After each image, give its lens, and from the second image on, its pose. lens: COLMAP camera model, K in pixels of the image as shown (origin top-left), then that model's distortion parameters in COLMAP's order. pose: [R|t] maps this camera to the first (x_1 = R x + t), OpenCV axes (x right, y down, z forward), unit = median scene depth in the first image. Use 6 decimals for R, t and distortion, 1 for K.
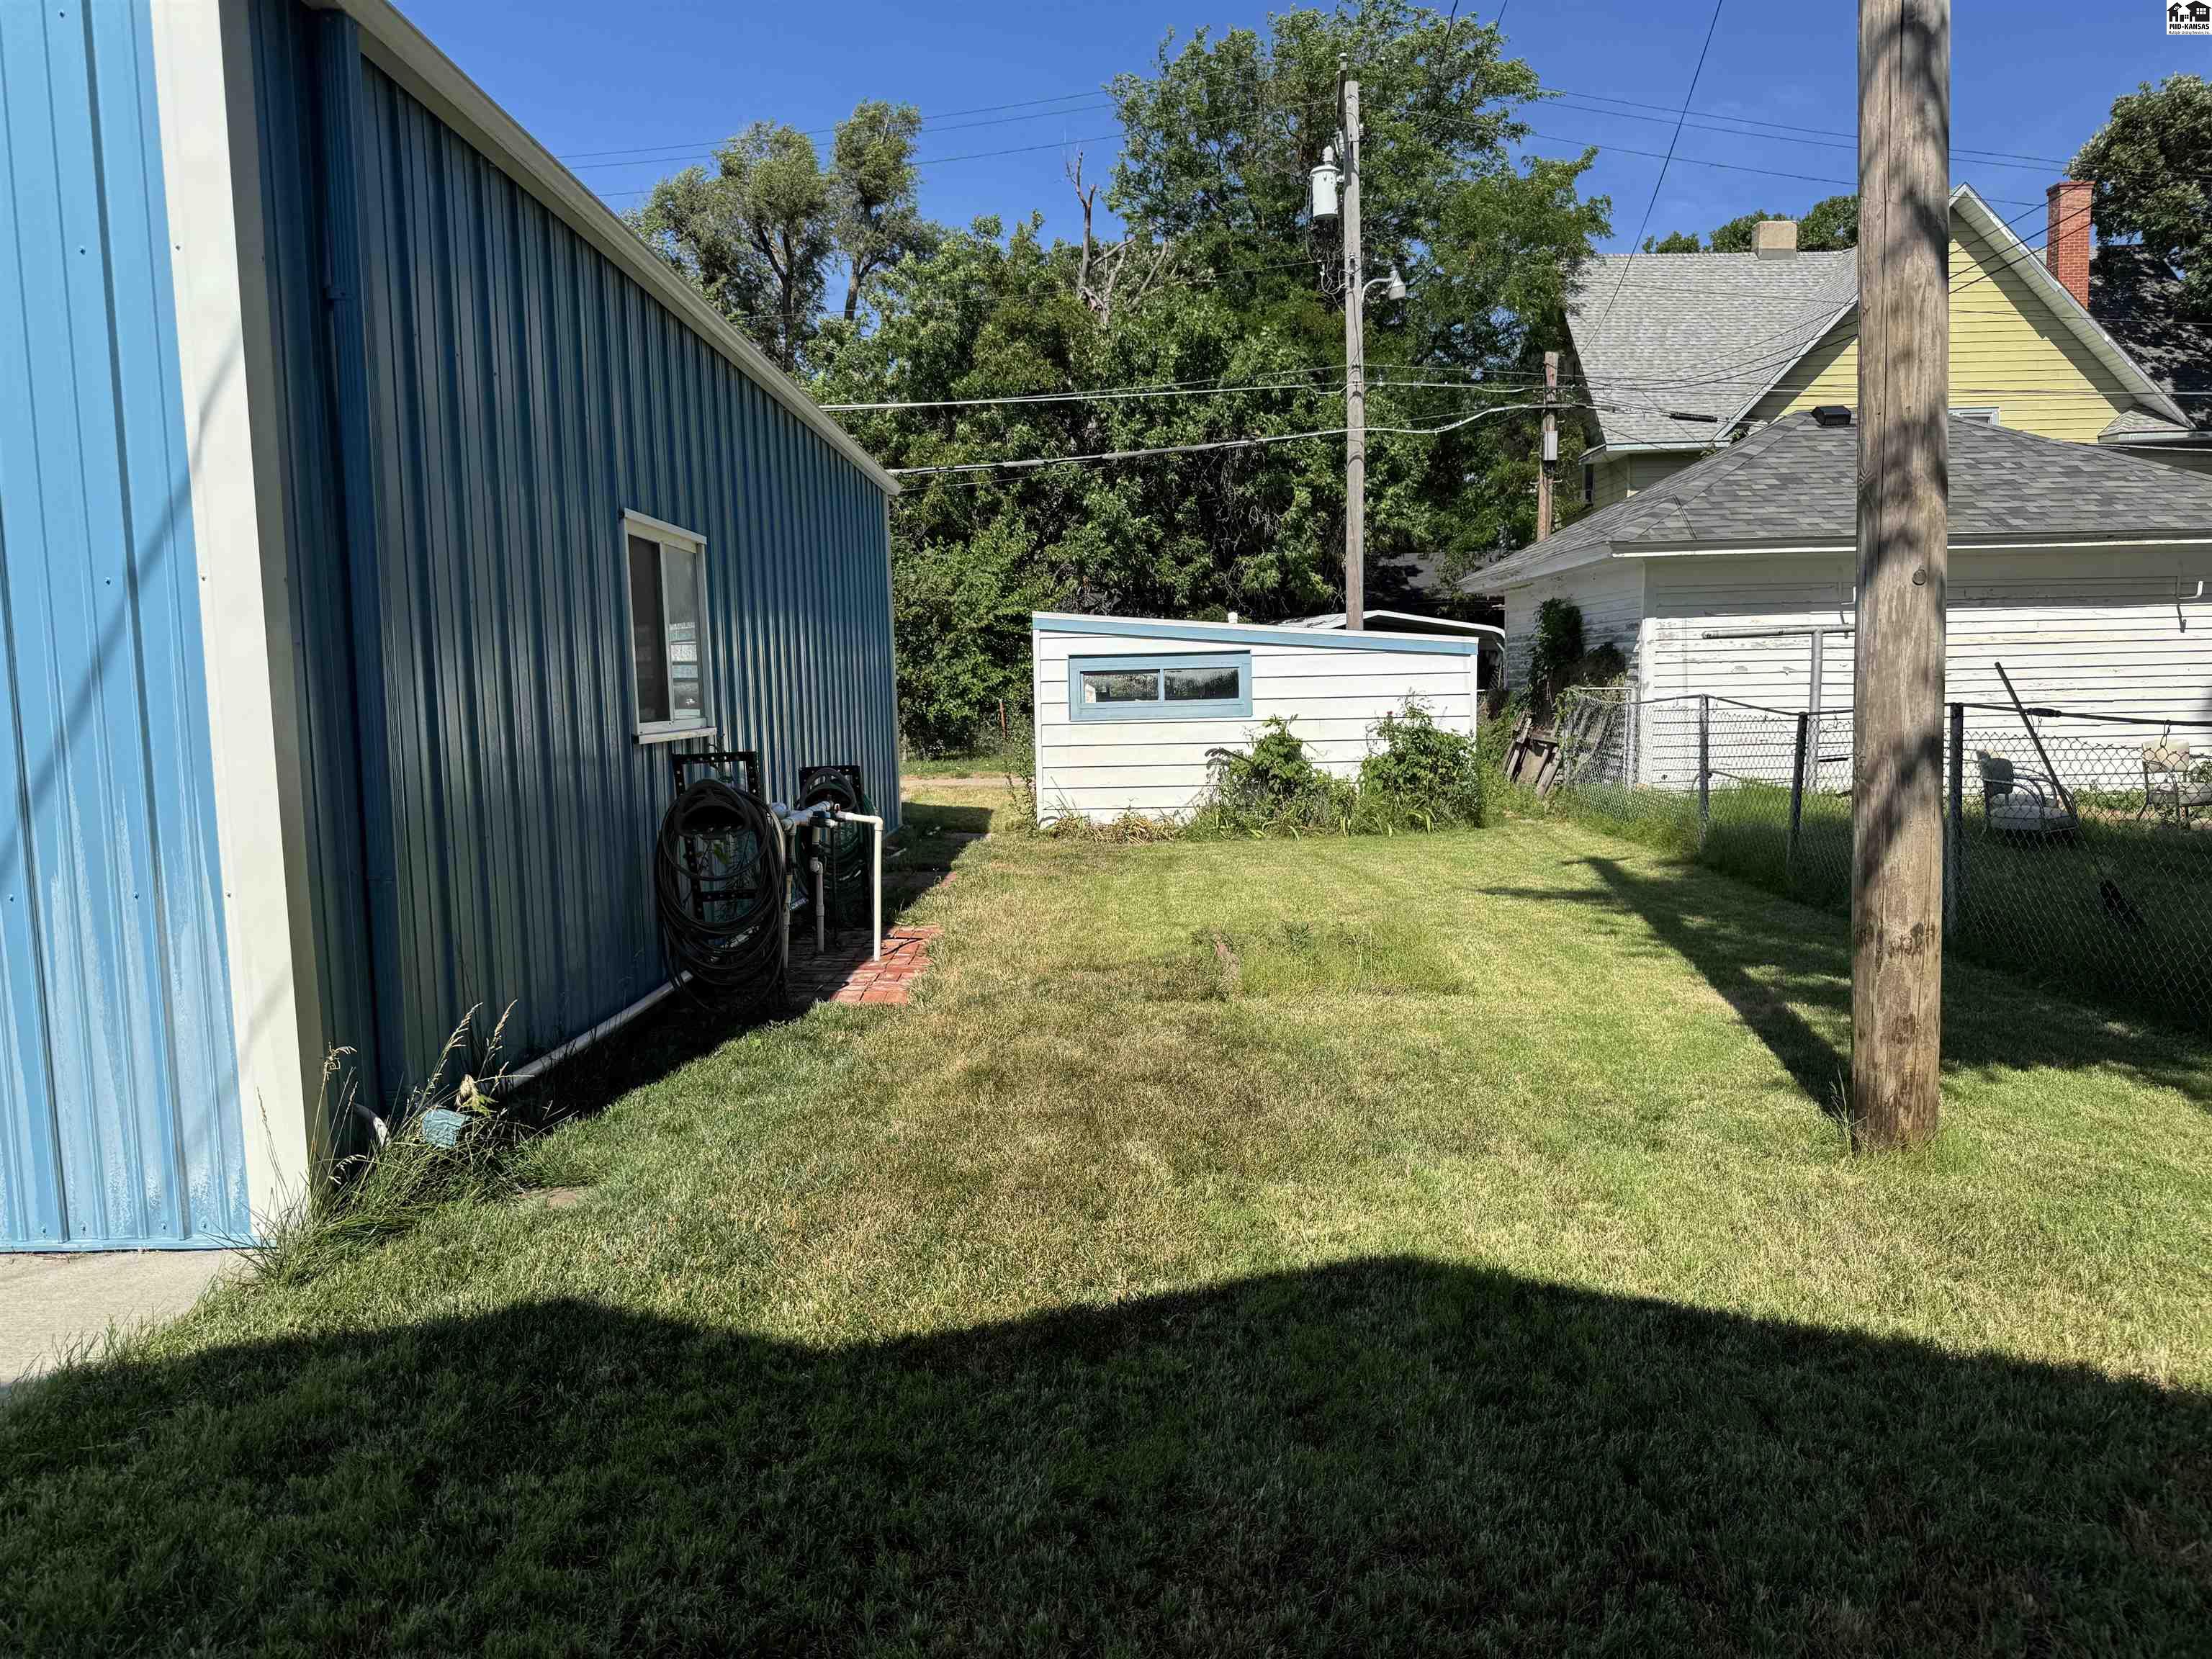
lens RADIAL K [[1551.7, 0, 1115.6], [0, 1551.7, 849.2], [0, 0, 1]] dist [0.062938, -0.076186]
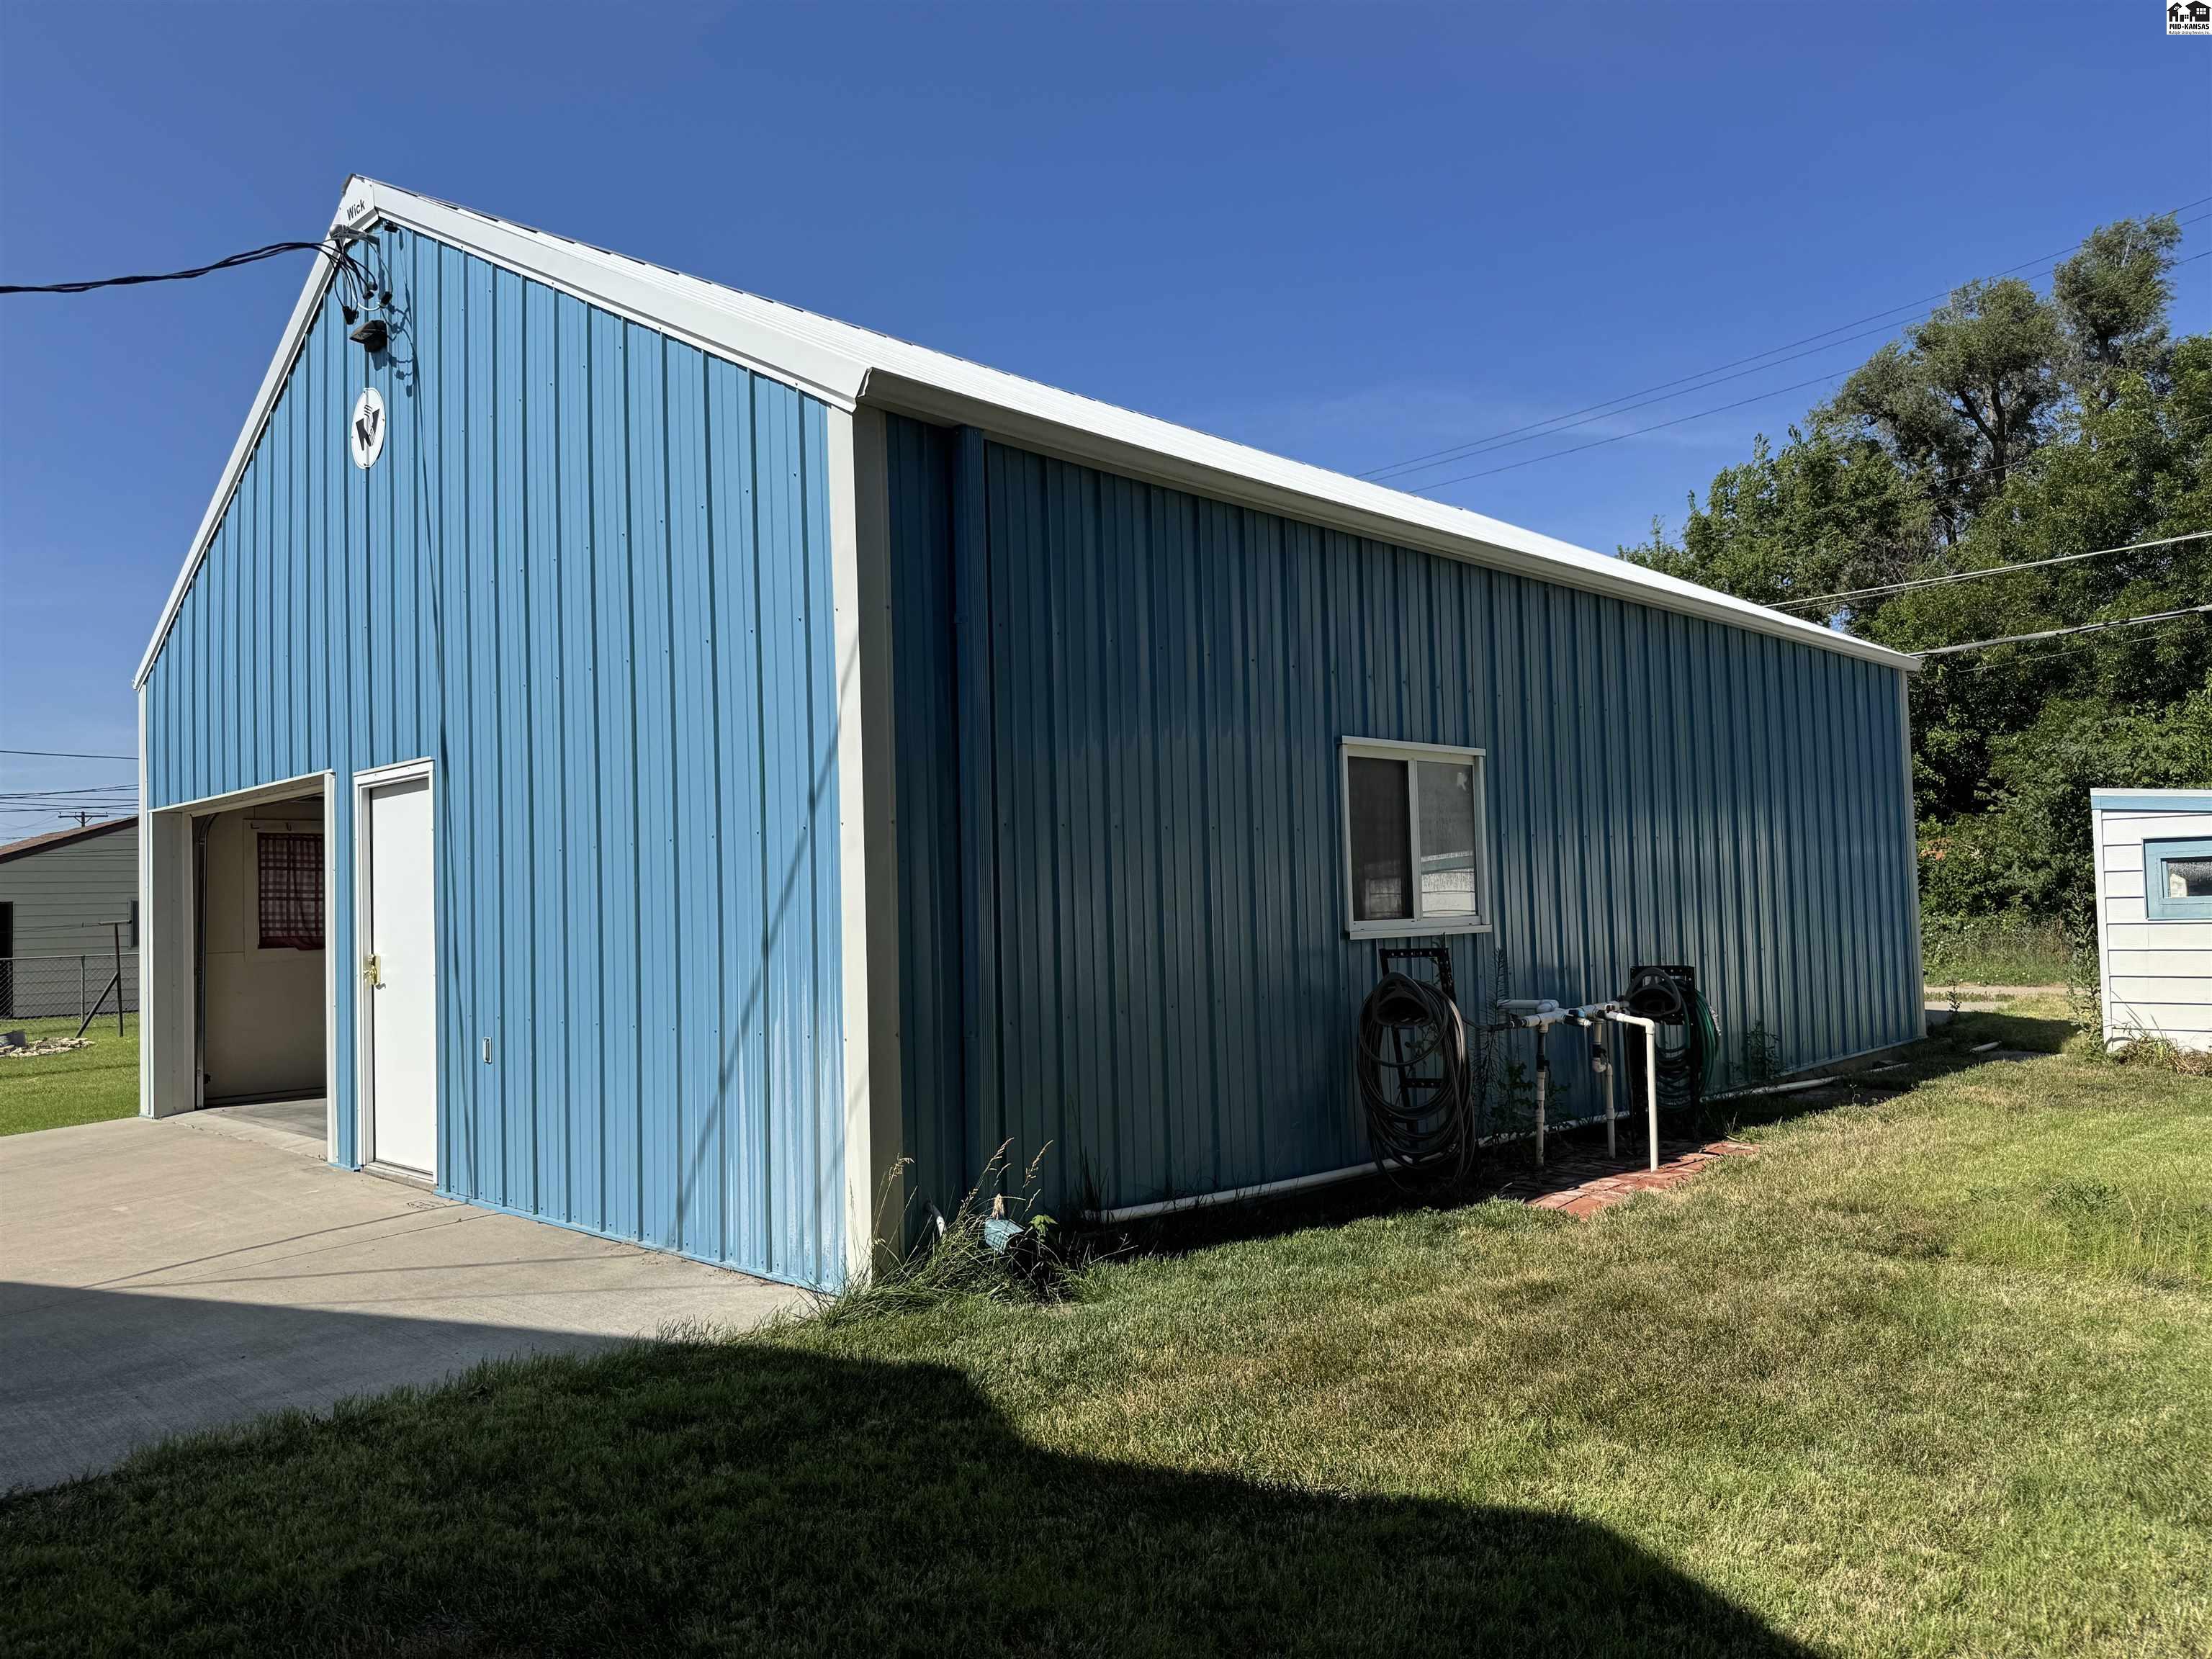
lens RADIAL K [[1551.7, 0, 1109.0], [0, 1551.7, 816.0], [0, 0, 1]] dist [0.062938, -0.076186]
pose [[0.724831, -0.036198, -0.687975, 0.320632], [-0.062603, 0.991026, -0.118099, -0.011631], [0.686076, 0.128671, 0.716061, 0.059877]]
